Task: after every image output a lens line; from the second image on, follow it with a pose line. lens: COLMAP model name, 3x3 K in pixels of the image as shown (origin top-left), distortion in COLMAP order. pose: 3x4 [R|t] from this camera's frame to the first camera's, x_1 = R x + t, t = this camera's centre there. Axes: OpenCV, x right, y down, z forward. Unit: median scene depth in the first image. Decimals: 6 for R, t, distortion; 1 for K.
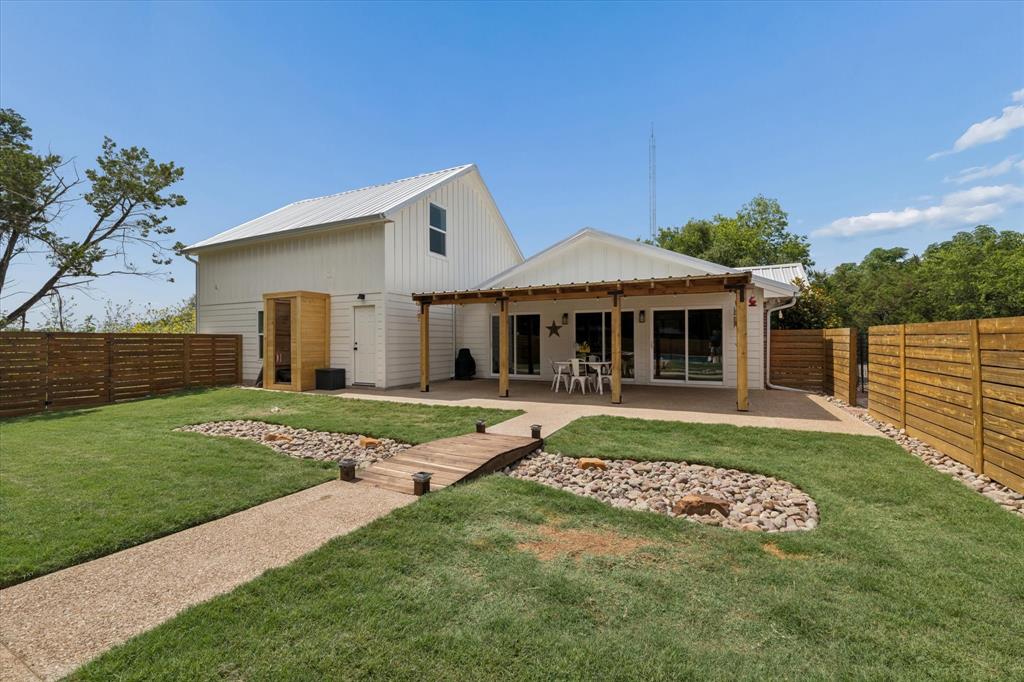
lens RADIAL K [[421.2, 0, 509.4], [0, 421.2, 339.0], [0, 0, 1]] dist [-0.013147, 0.000141]
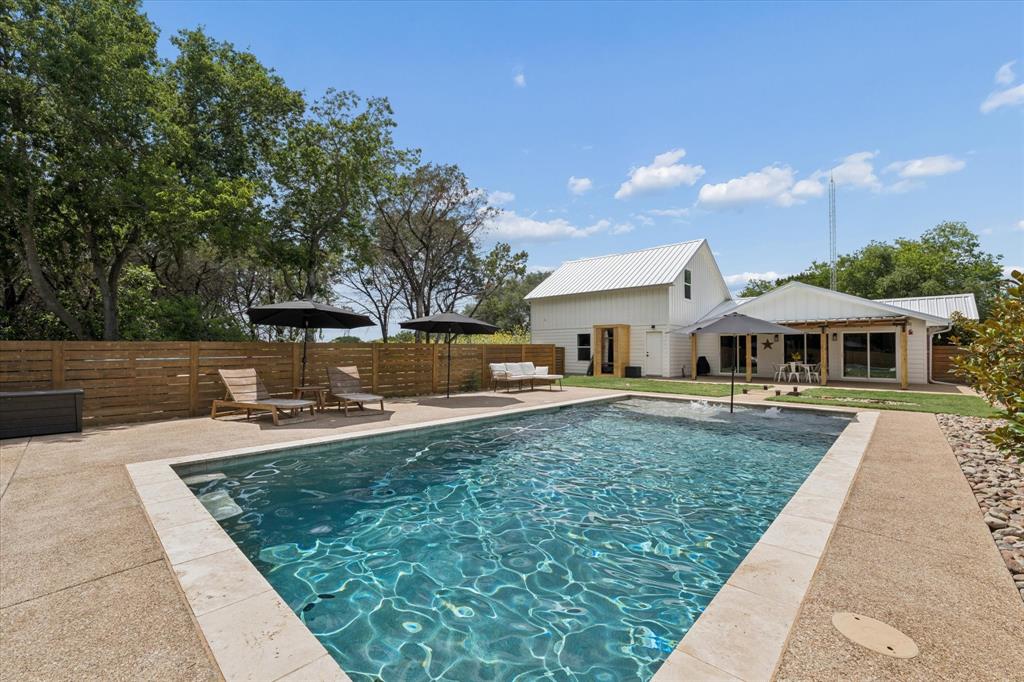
lens RADIAL K [[421.2, 0, 510.8], [0, 421.2, 342.4], [0, 0, 1]] dist [-0.013147, 0.000141]
pose [[0.953387, 0.000255, -0.301751, -0.375955], [-0.005543, 0.999846, -0.016670, -0.000336], [0.301700, 0.017566, 0.953241, -0.875019]]
